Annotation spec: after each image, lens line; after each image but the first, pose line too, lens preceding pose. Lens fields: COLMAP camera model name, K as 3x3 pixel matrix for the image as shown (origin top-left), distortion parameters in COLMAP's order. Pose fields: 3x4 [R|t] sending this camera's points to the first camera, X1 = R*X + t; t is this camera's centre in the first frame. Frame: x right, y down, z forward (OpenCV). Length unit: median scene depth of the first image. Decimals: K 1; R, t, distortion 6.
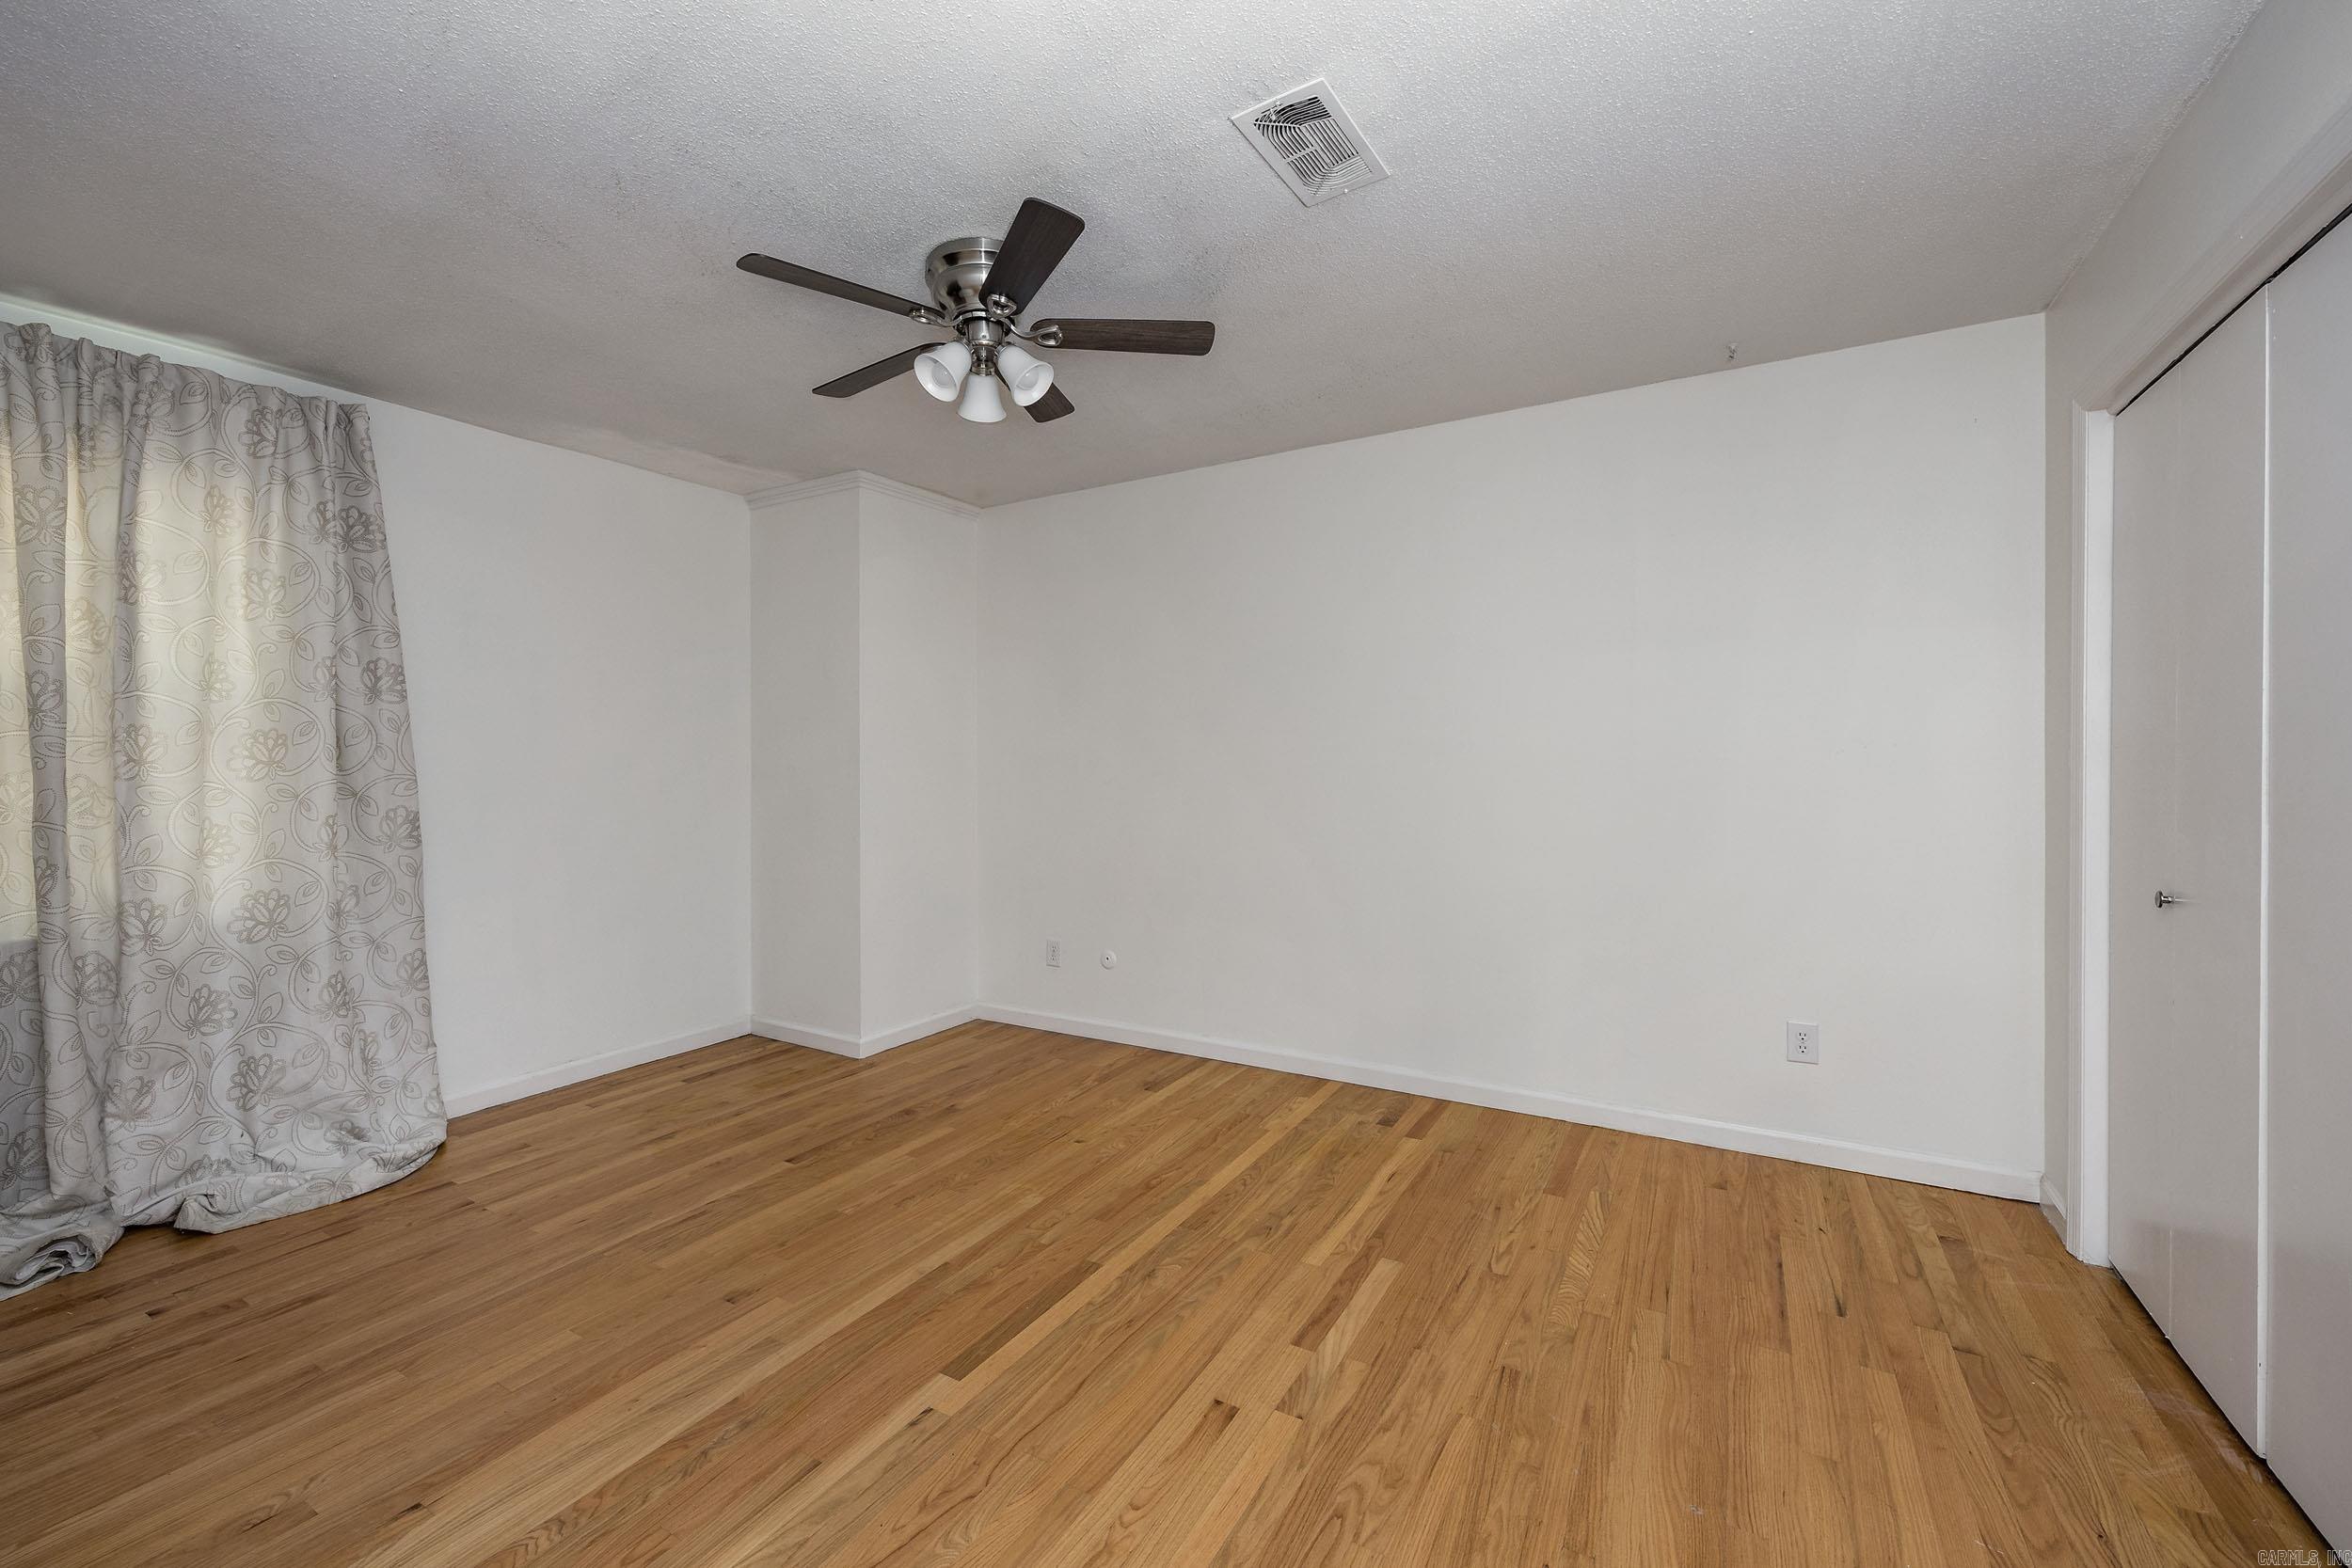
lens RADIAL K [[954.5, 0, 1176.8], [0, 954.5, 771.9], [0, 0, 1]] dist [0.000621, 0.000040]
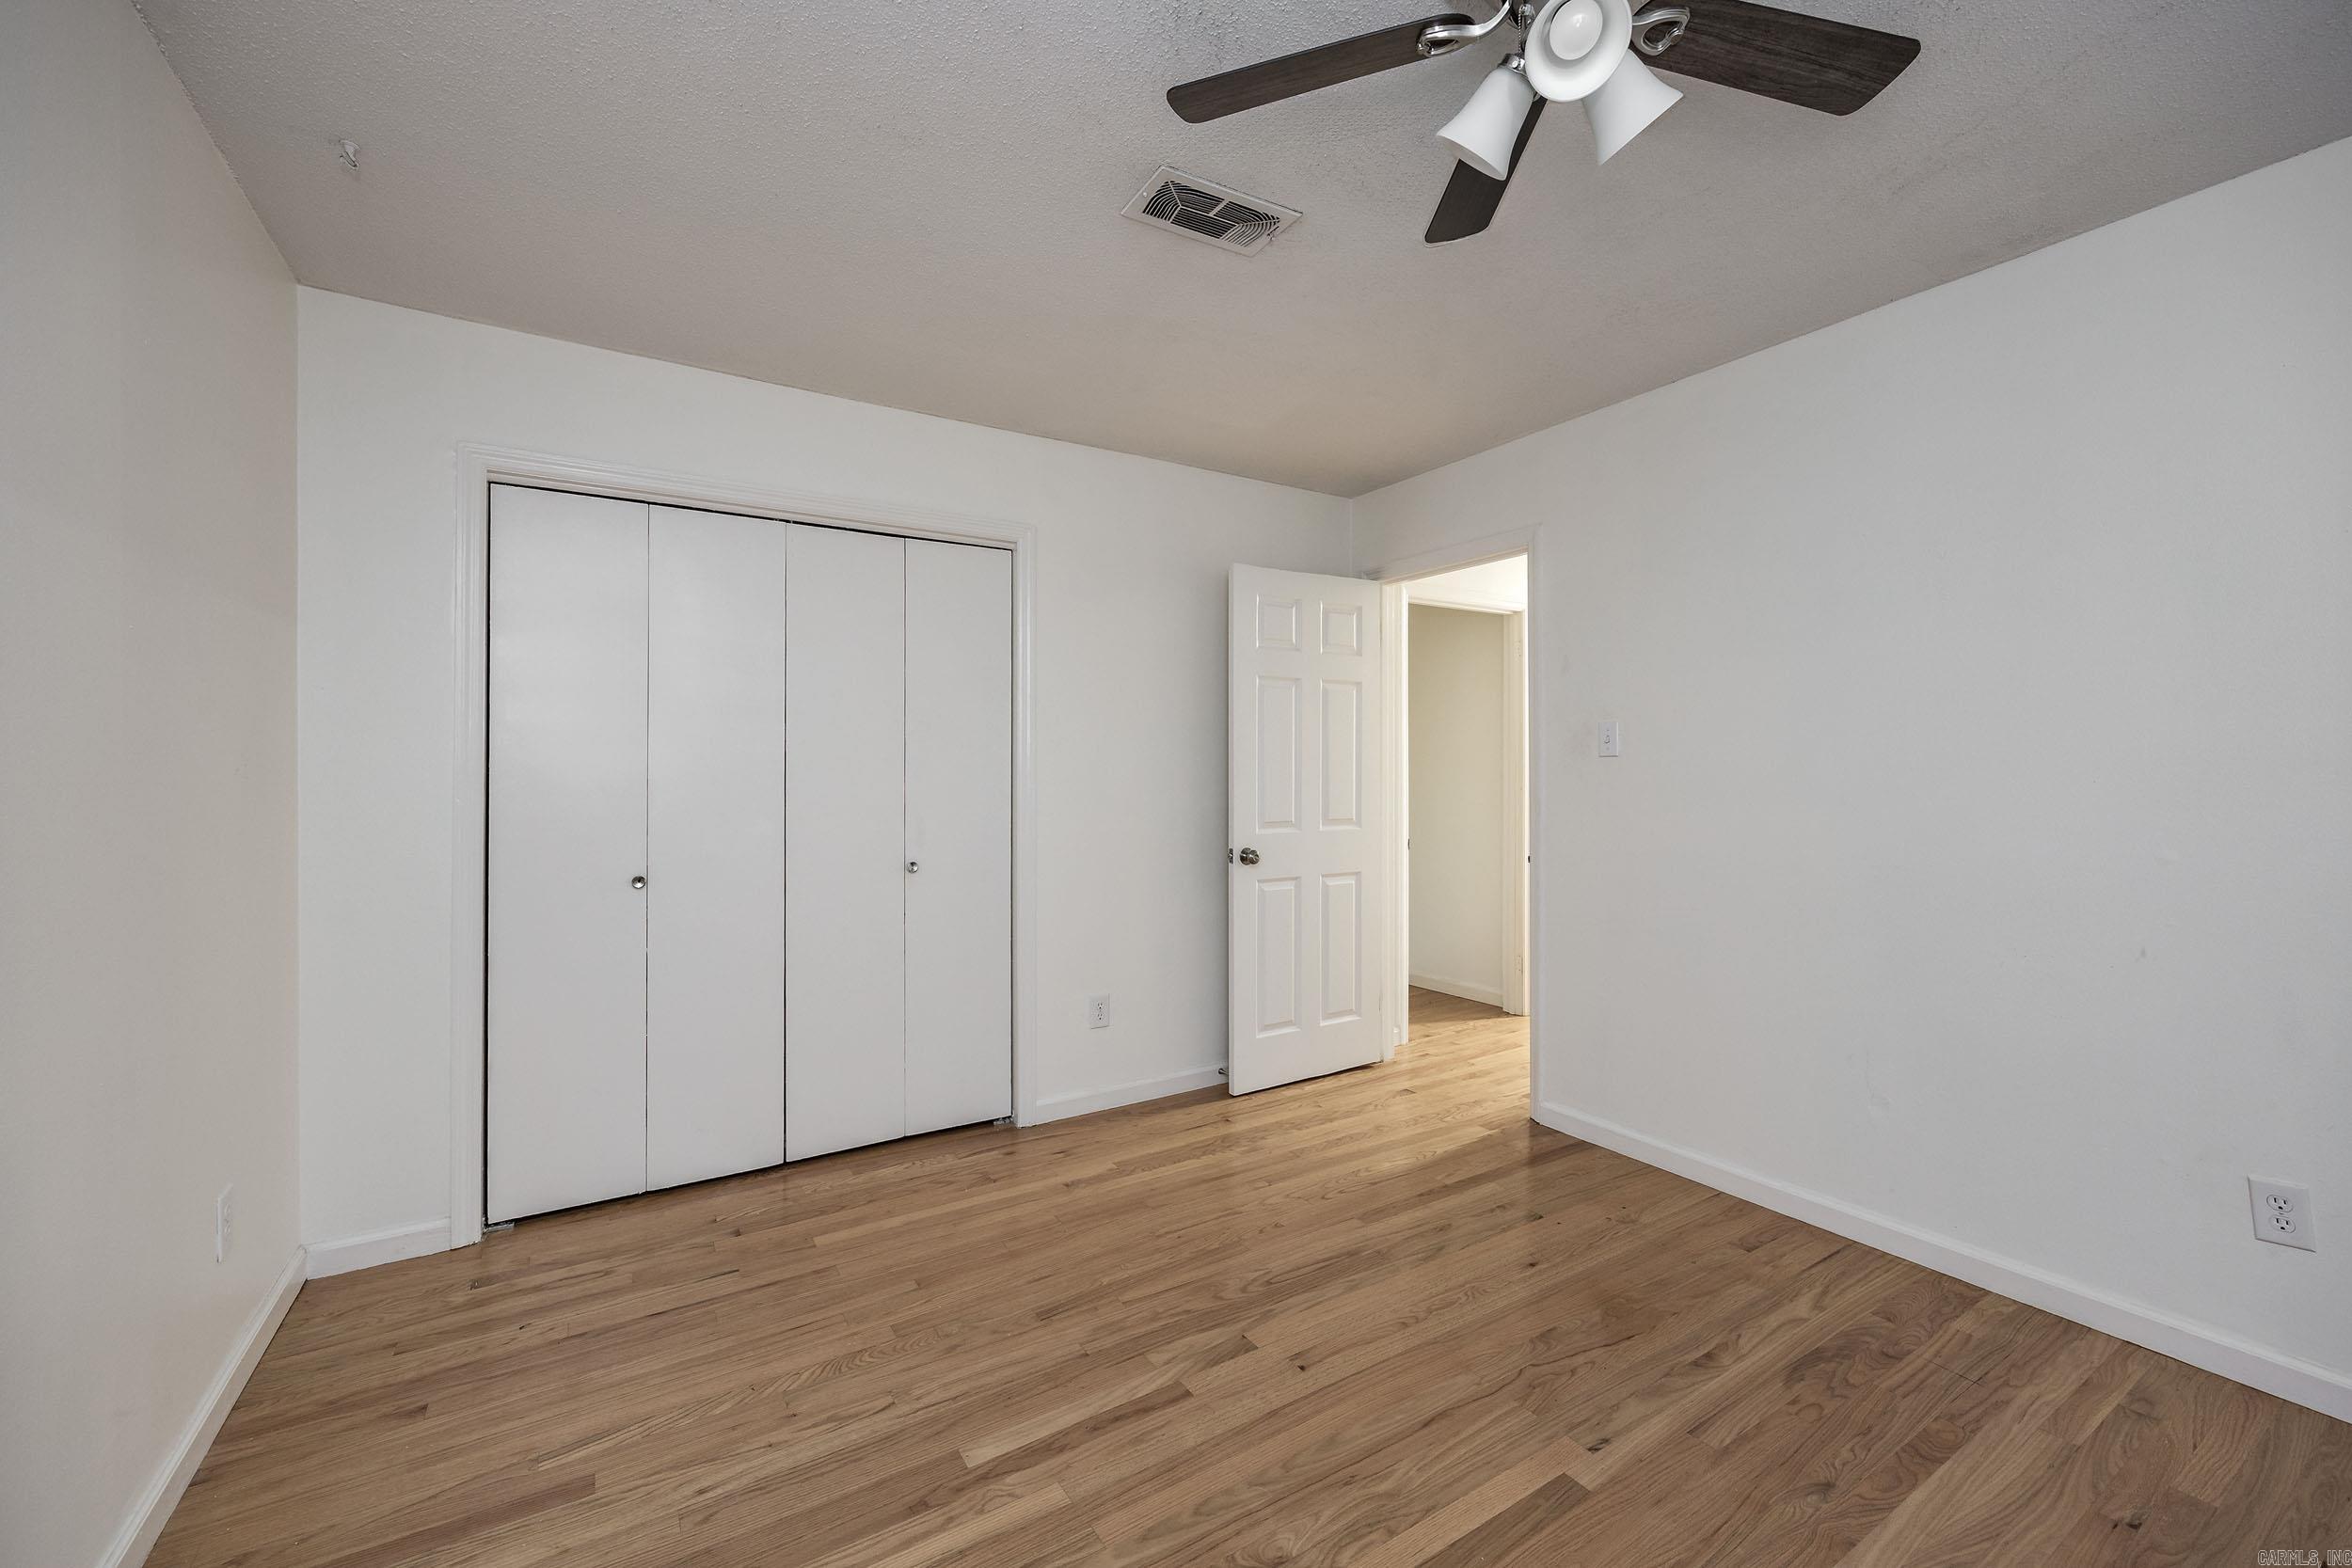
lens RADIAL K [[954.5, 0, 1176.2], [0, 954.5, 777.8], [0, 0, 1]] dist [0.000621, 0.000040]
pose [[-0.886875, 0.007937, 0.461942, -0.316373], [0.014921, 0.999823, 0.011468, -0.019891], [-0.461769, 0.017063, -0.886836, 1.902649]]
